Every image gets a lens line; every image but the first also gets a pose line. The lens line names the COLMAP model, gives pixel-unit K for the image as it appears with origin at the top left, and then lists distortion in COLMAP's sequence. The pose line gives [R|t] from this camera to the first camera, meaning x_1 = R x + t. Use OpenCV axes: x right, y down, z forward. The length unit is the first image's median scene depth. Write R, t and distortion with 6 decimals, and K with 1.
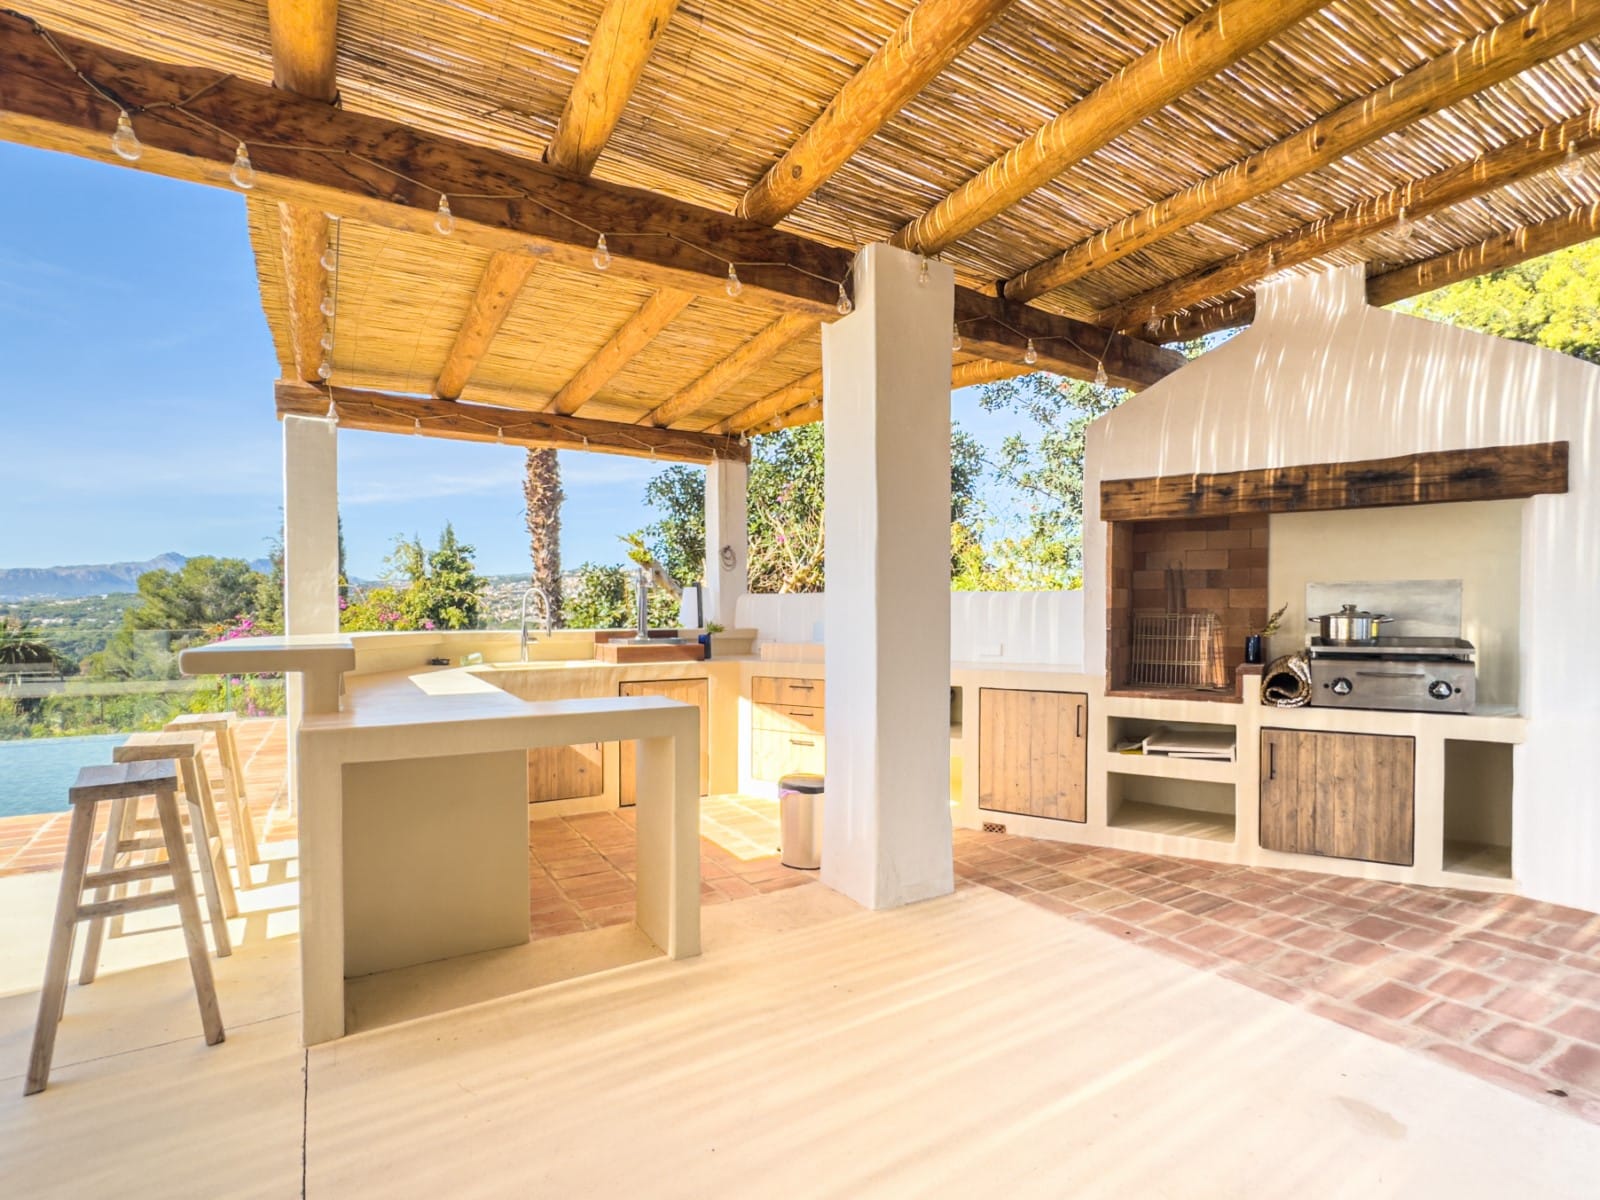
lens RADIAL K [[789.3, 0, 818.1], [0, 789.3, 628.2], [0, 0, 1]] dist [-0.001712, -0.000931]
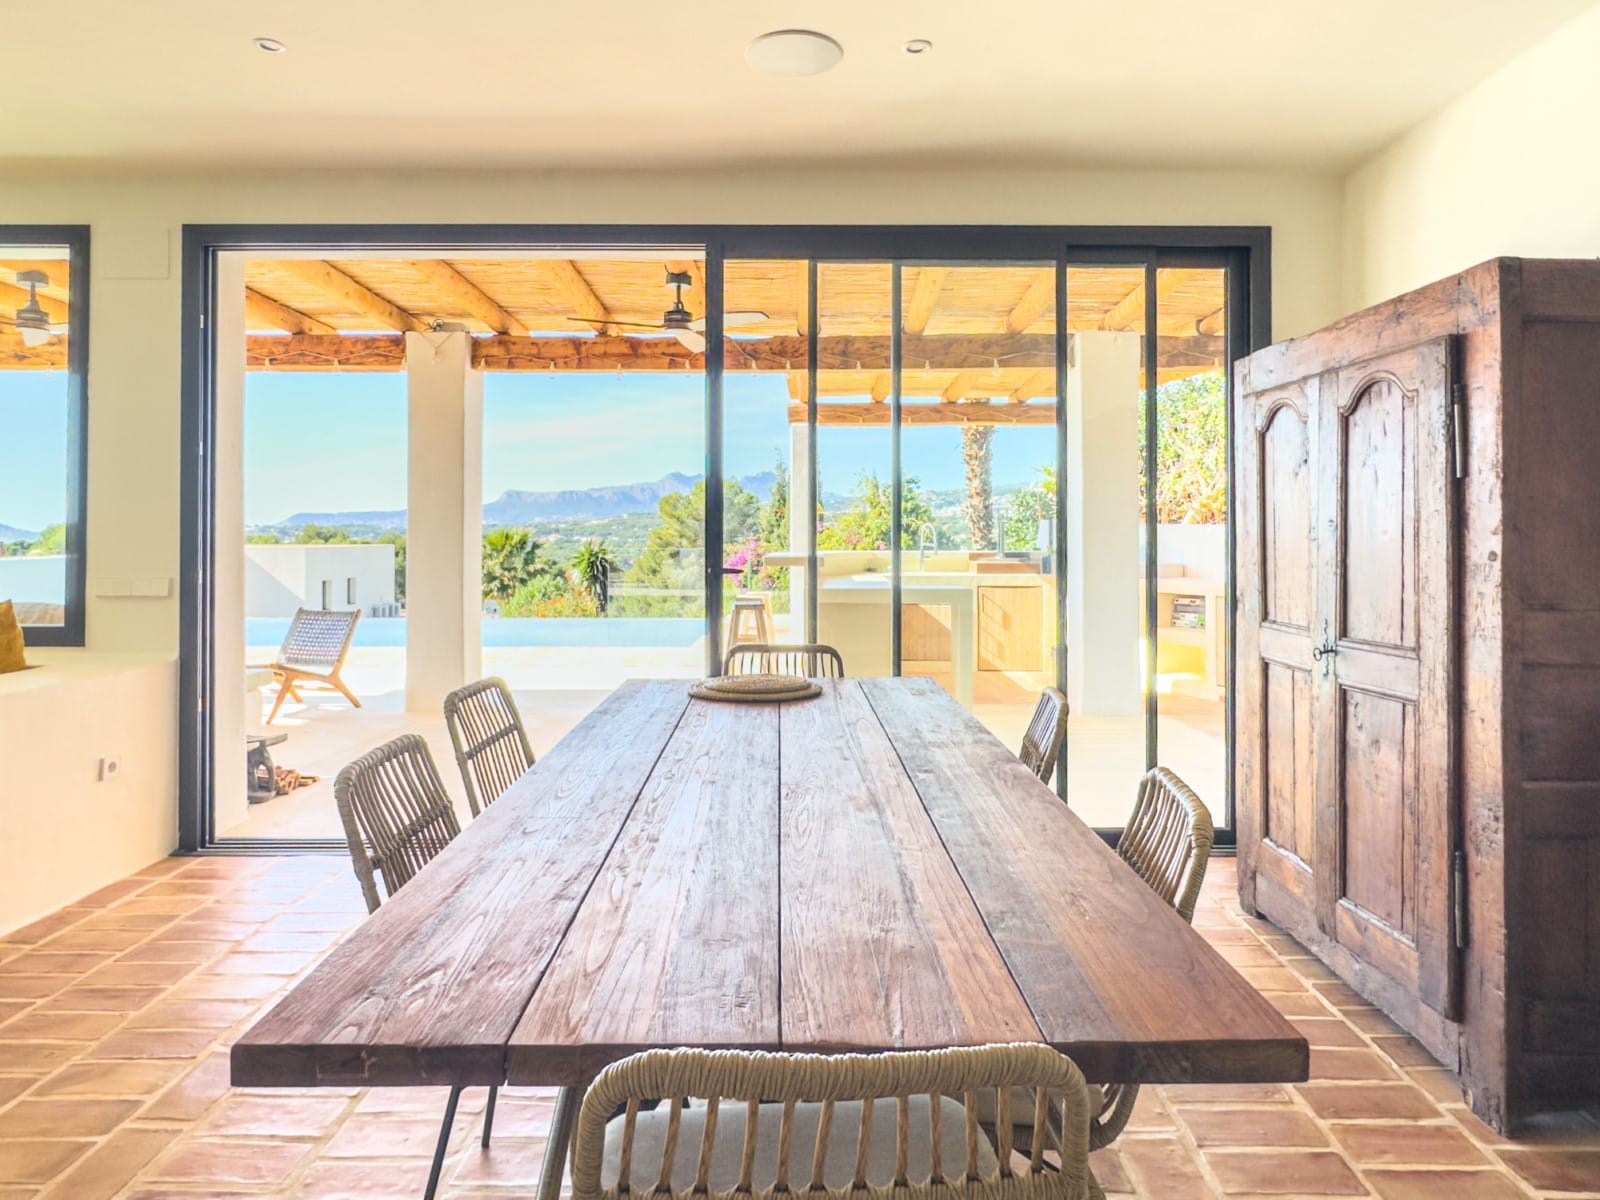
lens RADIAL K [[1005.7, 0, 801.0], [0, 1005.7, 524.9], [0, 0, 1]] dist [-0.006590, -0.008292]
pose [[0.846424, -0.001882, -0.532507, 0.567626], [-0.012591, 0.999643, -0.023548, 0.001607], [0.532361, 0.026636, 0.846098, -0.938856]]
